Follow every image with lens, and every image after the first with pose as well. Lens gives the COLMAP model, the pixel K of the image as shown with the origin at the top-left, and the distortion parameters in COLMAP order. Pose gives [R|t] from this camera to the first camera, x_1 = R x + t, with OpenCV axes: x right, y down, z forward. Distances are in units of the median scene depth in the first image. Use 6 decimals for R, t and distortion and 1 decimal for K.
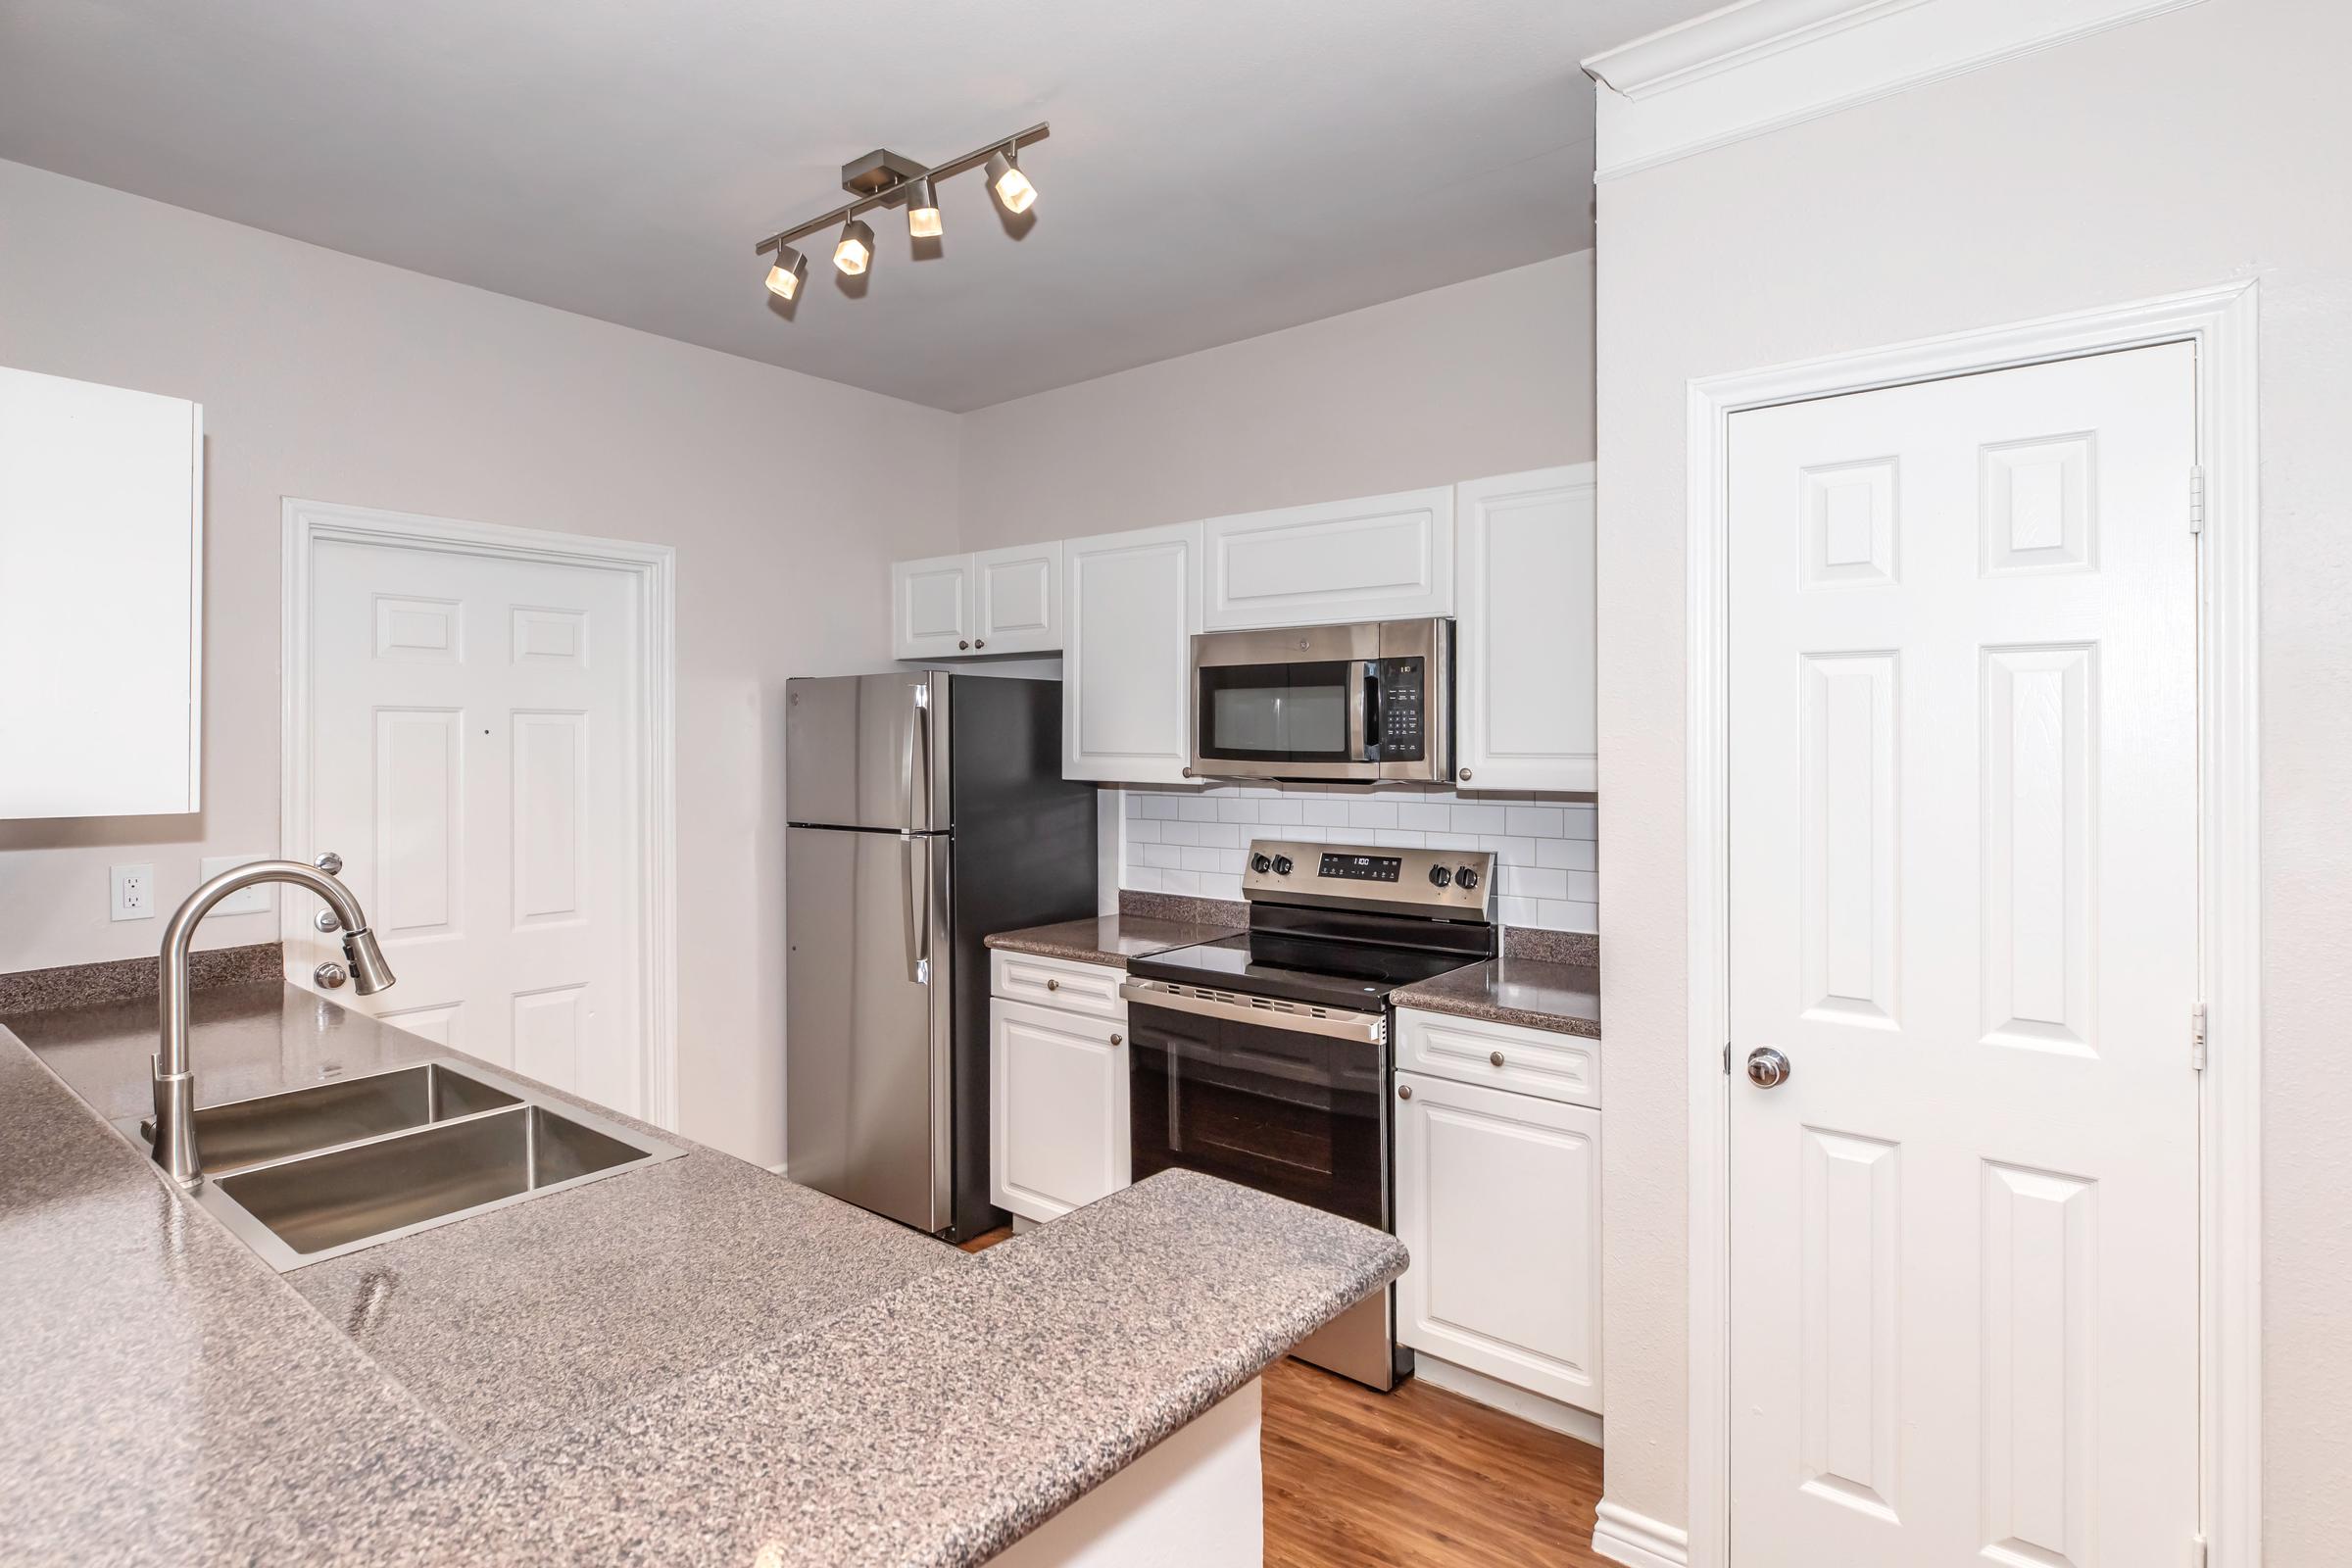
lens RADIAL K [[1230.1, 0, 1176.0], [0, 1230.1, 784.0], [0, 0, 1]] dist [0.000083, -0.000599]
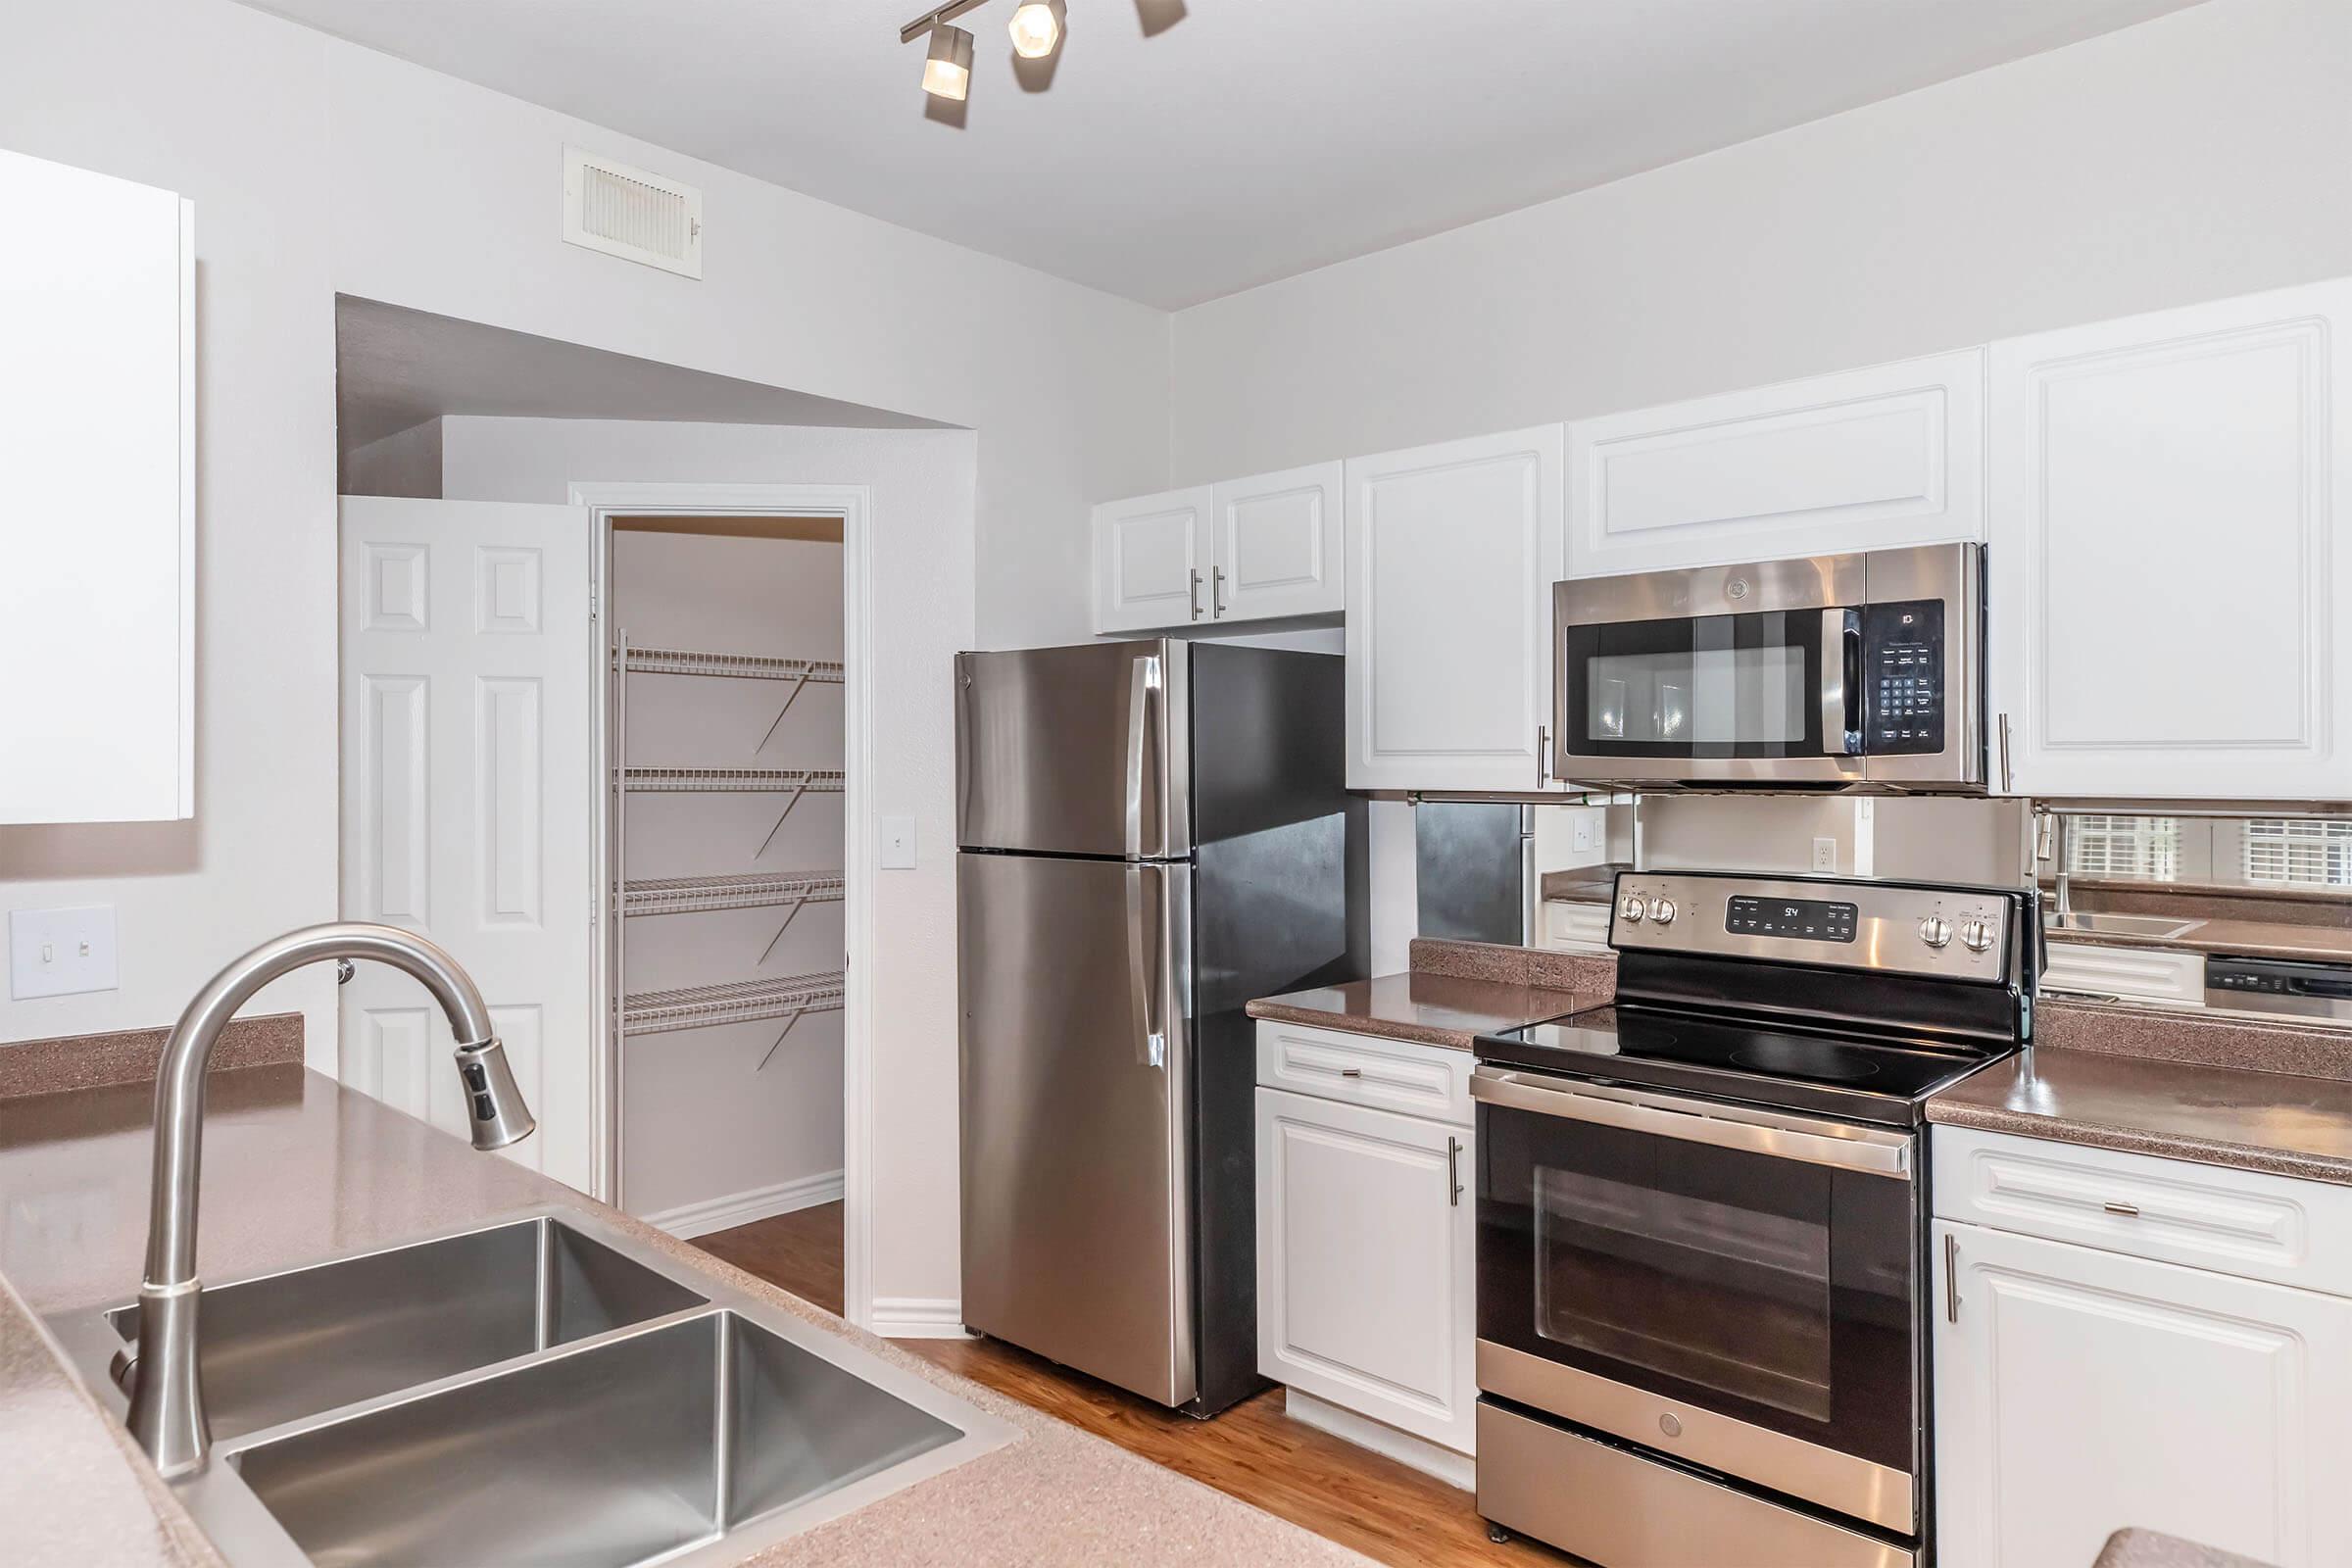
lens RADIAL K [[1350.9, 0, 1176.0], [0, 1350.9, 784.0], [0, 0, 1]] dist [0.019321, -0.036974]
pose [[0.998380, -0.003640, -0.056781, -0.164200], [0.002664, 0.999847, -0.017260, 0.009071], [0.056835, 0.017081, 0.998237, 0.213310]]
